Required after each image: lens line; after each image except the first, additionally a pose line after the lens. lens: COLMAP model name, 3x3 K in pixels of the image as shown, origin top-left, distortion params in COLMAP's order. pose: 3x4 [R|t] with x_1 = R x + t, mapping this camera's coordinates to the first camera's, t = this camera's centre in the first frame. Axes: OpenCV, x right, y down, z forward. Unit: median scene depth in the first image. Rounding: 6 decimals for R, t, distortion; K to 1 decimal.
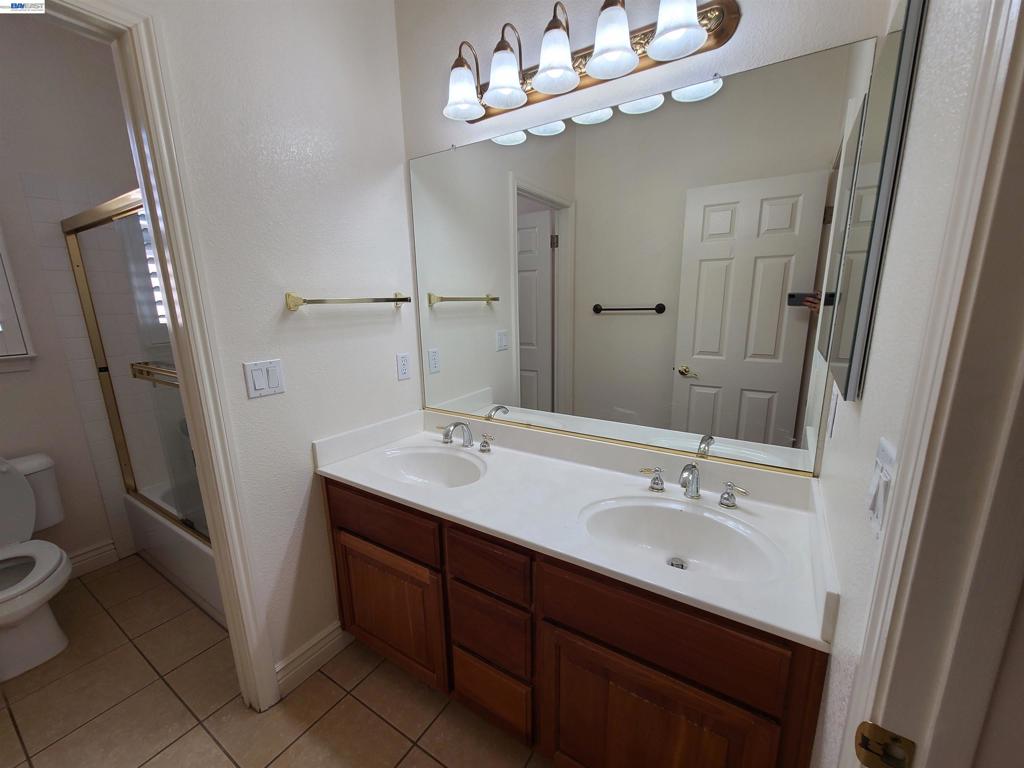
lens RADIAL K [[417.0, 0, 517.1], [0, 417.0, 393.9], [0, 0, 1]] dist [-0.000421, -0.000763]
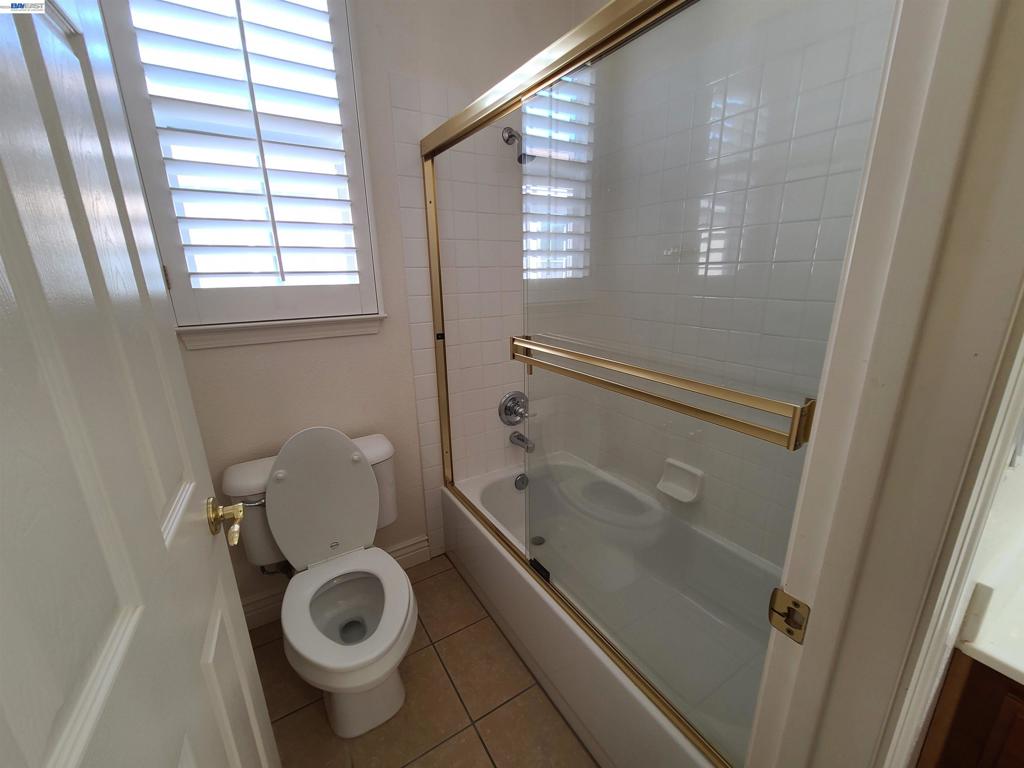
lens RADIAL K [[417.0, 0, 517.1], [0, 417.0, 393.9], [0, 0, 1]] dist [-0.000421, -0.000763]
pose [[0.904689, 0.125765, -0.407089, -0.557273], [-0.097045, 0.991153, 0.090539, -0.038778], [0.414874, -0.042404, 0.908890, 0.350853]]
